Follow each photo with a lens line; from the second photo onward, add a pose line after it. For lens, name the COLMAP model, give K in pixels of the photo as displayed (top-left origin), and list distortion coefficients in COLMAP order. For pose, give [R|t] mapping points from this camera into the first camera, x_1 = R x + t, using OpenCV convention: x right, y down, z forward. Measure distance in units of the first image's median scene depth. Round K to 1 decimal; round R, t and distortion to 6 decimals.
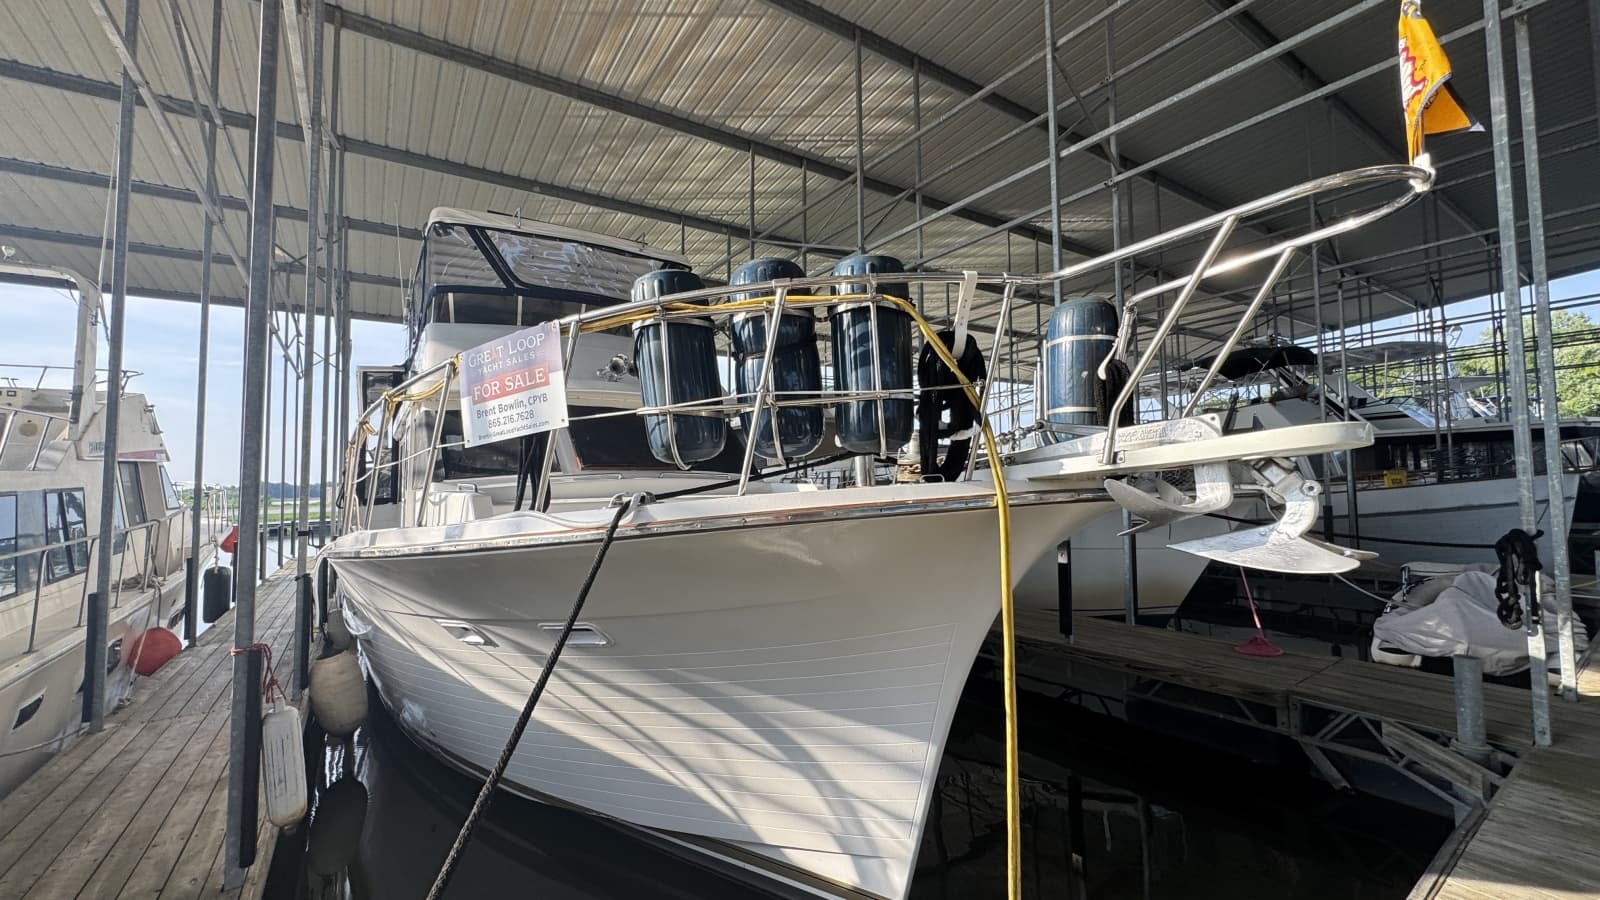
lens RADIAL K [[646.1, 0, 806.9], [0, 646.1, 453.8], [0, 0, 1]] dist [-0.005588, 0.001337]
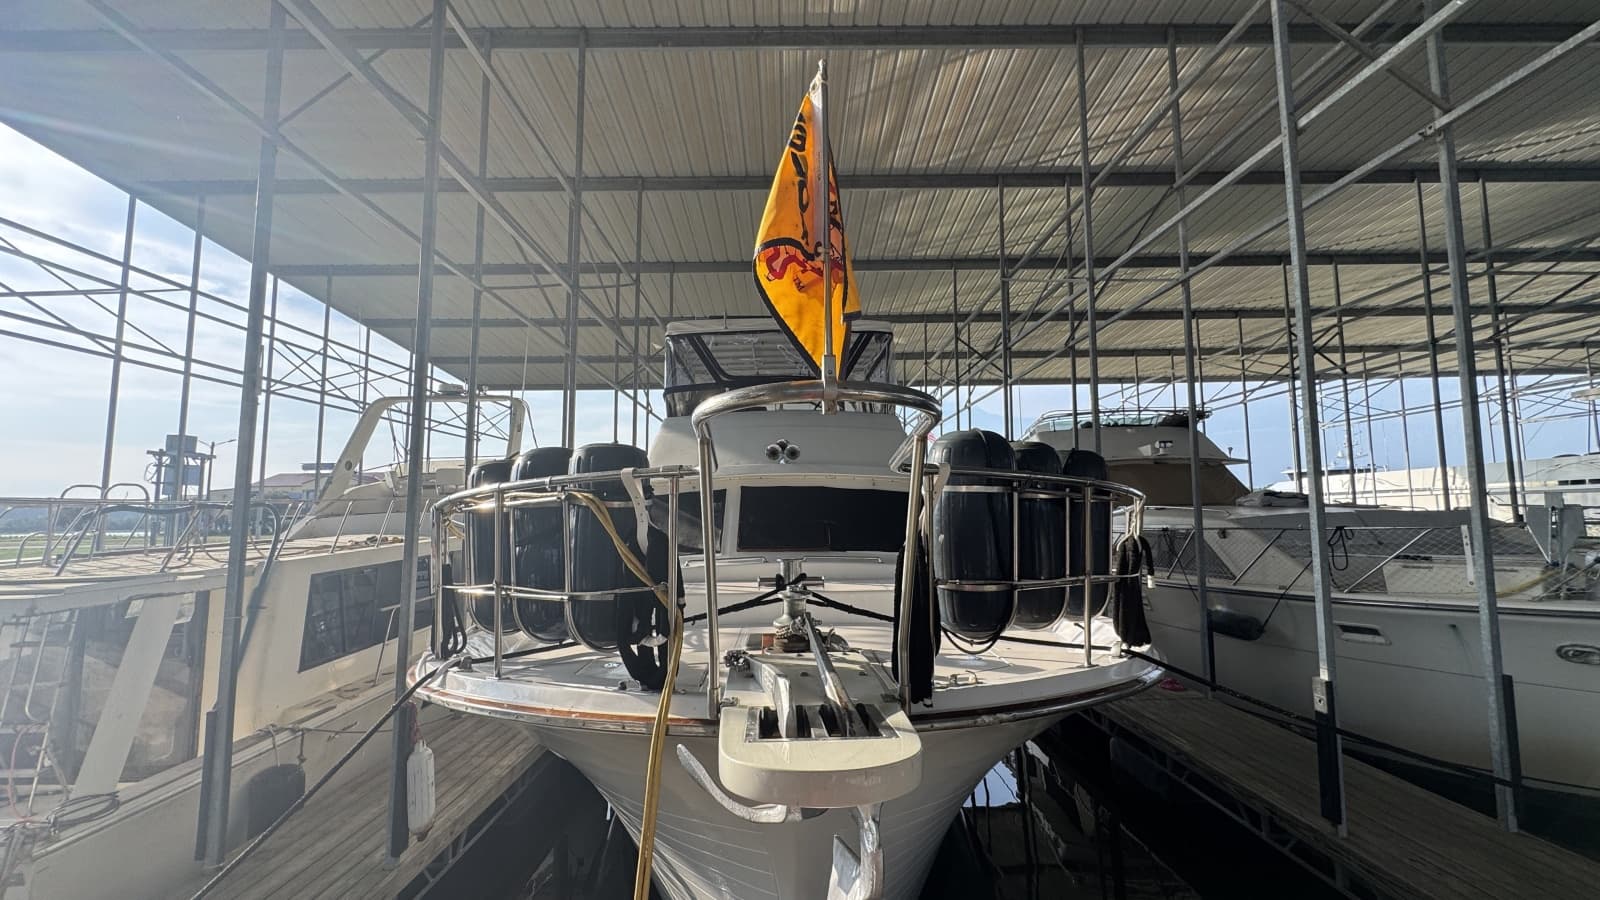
lens RADIAL K [[646.1, 0, 802.0], [0, 646.1, 451.8], [0, 0, 1]] dist [-0.005588, 0.001337]
pose [[0.832822, -0.038307, -0.552214, 0.375811], [0.020392, 0.999049, -0.038550, -0.105805], [0.553165, 0.020845, 0.832811, 0.138706]]
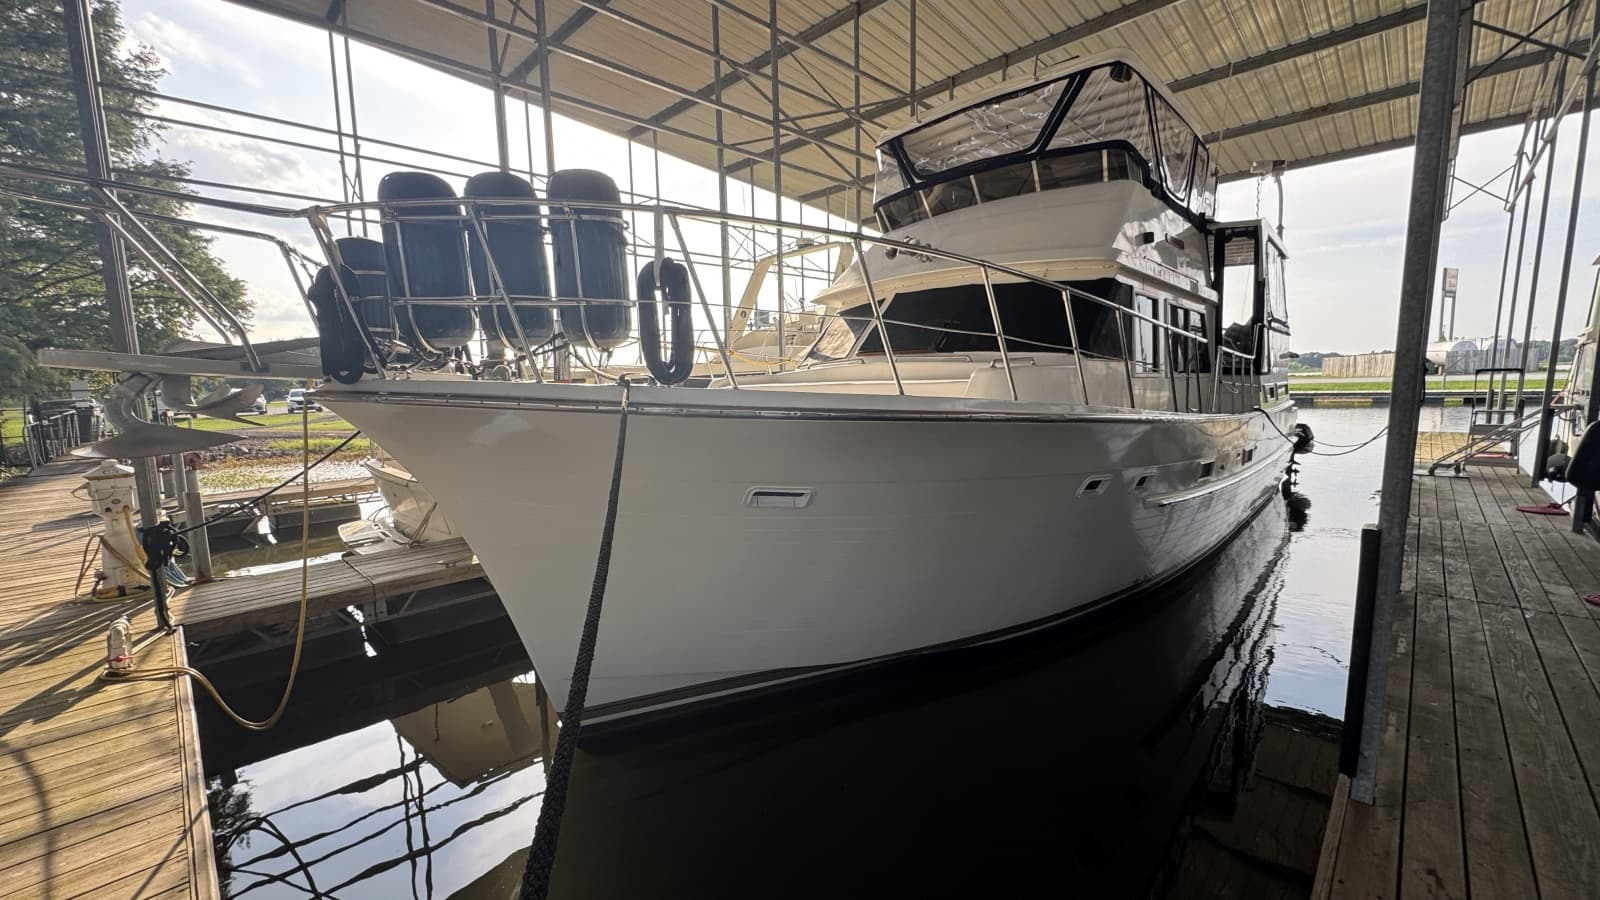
lens RADIAL K [[646.1, 0, 805.2], [0, 646.1, 448.9], [0, 0, 1]] dist [-0.005588, 0.001337]
pose [[0.165611, 0.121429, -0.978687, 0.771564], [0.070091, 0.988432, 0.134499, 0.025914], [0.983697, -0.090872, 0.155184, 0.756207]]
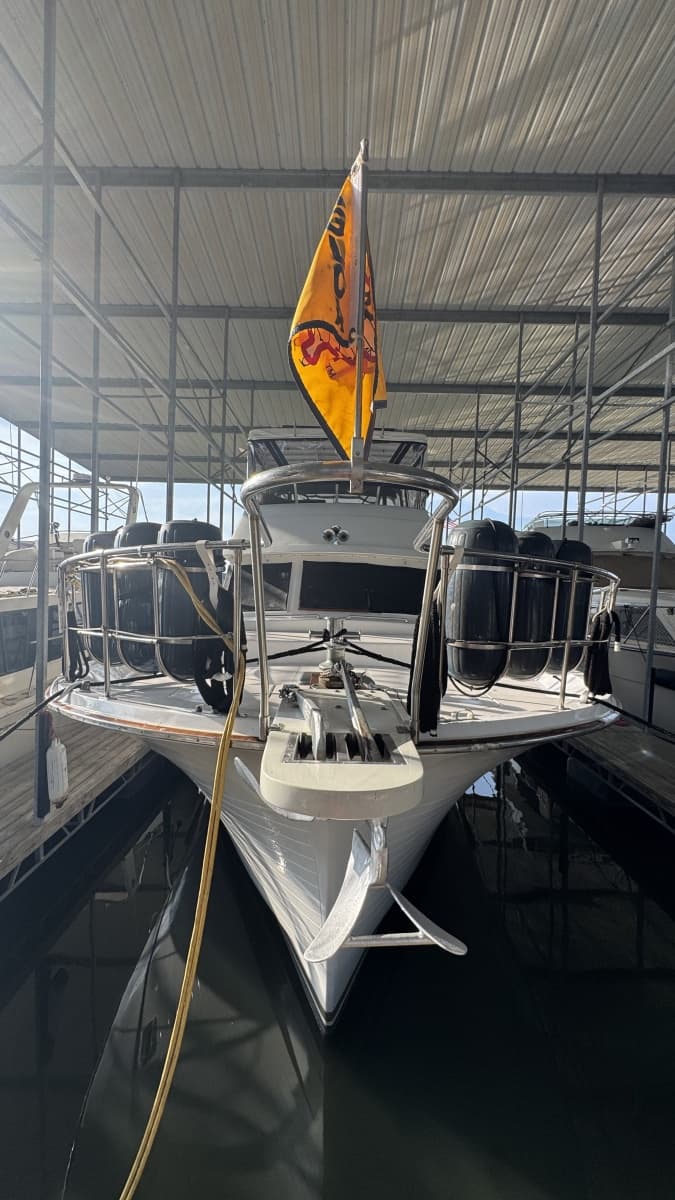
lens RADIAL K [[484.6, 0, 334.4], [0, 484.6, 600.7], [0, 0, 1]] dist [-0.005588, 0.001337]
pose [[0.813633, 0.066808, -0.577527, 0.362327], [-0.015944, 0.995566, 0.092704, -0.102796], [0.581160, -0.066219, 0.811091, 0.176590]]
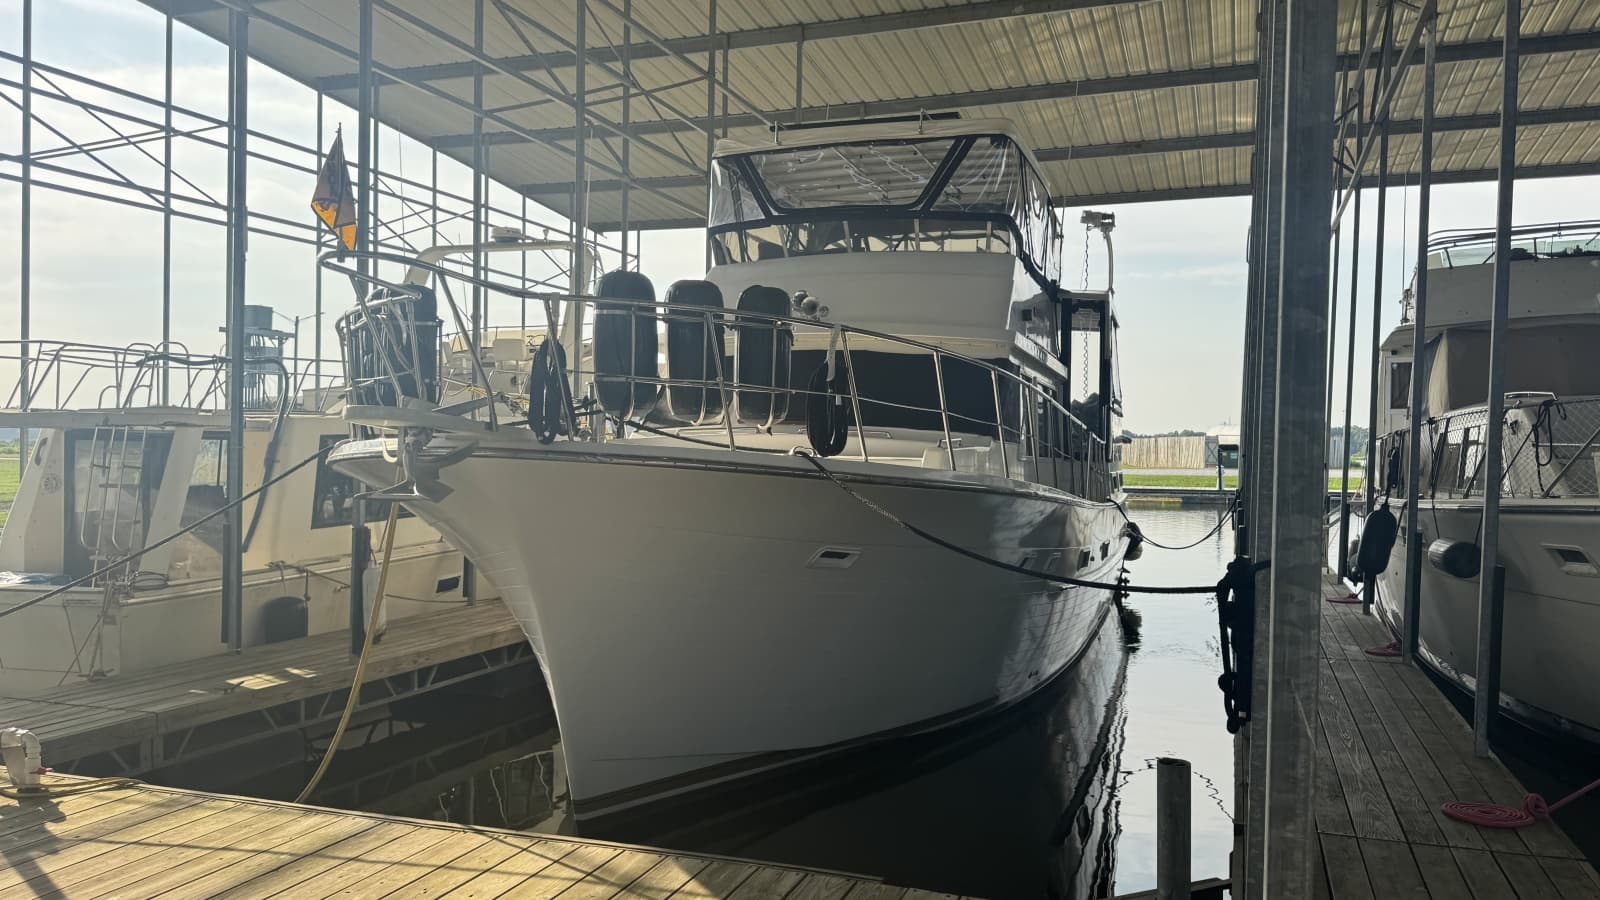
lens RADIAL K [[1277.3, 0, 808.1], [0, 1277.3, 448.3], [0, 0, 1]] dist [0.015378, -0.000283]
pose [[0.572644, 0.031110, -0.819213, 1.258670], [0.013184, 0.998801, 0.047147, -0.026660], [0.819698, -0.037799, 0.571548, 0.041780]]
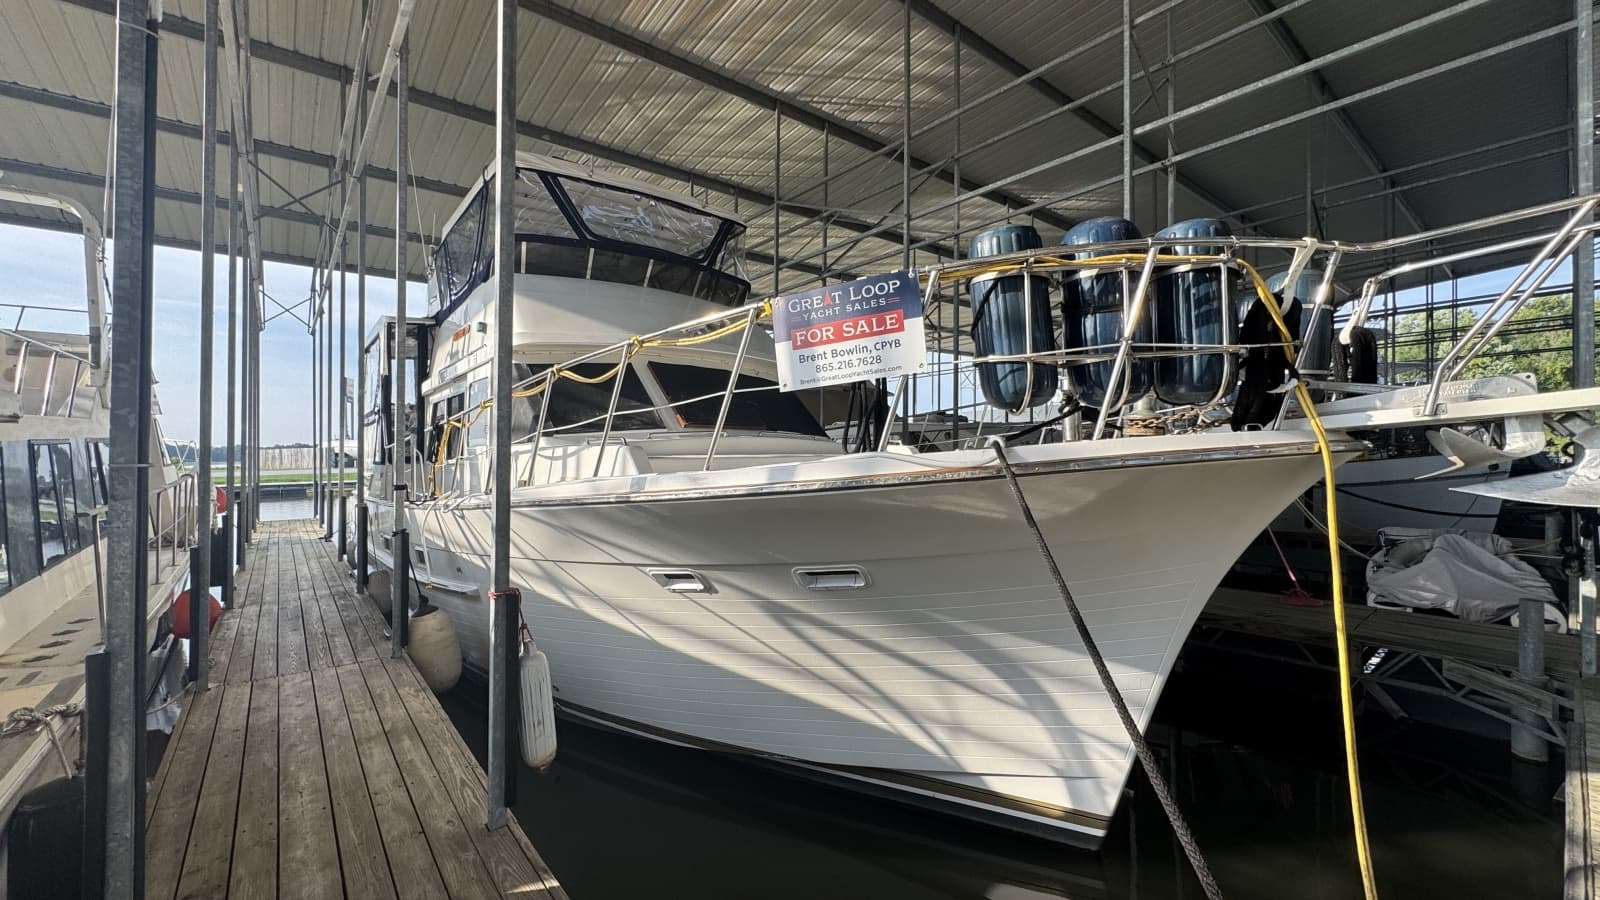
lens RADIAL K [[646.1, 0, 801.2], [0, 646.1, 455.6], [0, 0, 1]] dist [-0.005588, 0.001337]
pose [[0.995924, 0.013534, 0.089172, -0.271893], [-0.017770, 0.998742, 0.046881, 0.019632], [-0.088425, -0.048275, 0.994912, -0.010588]]
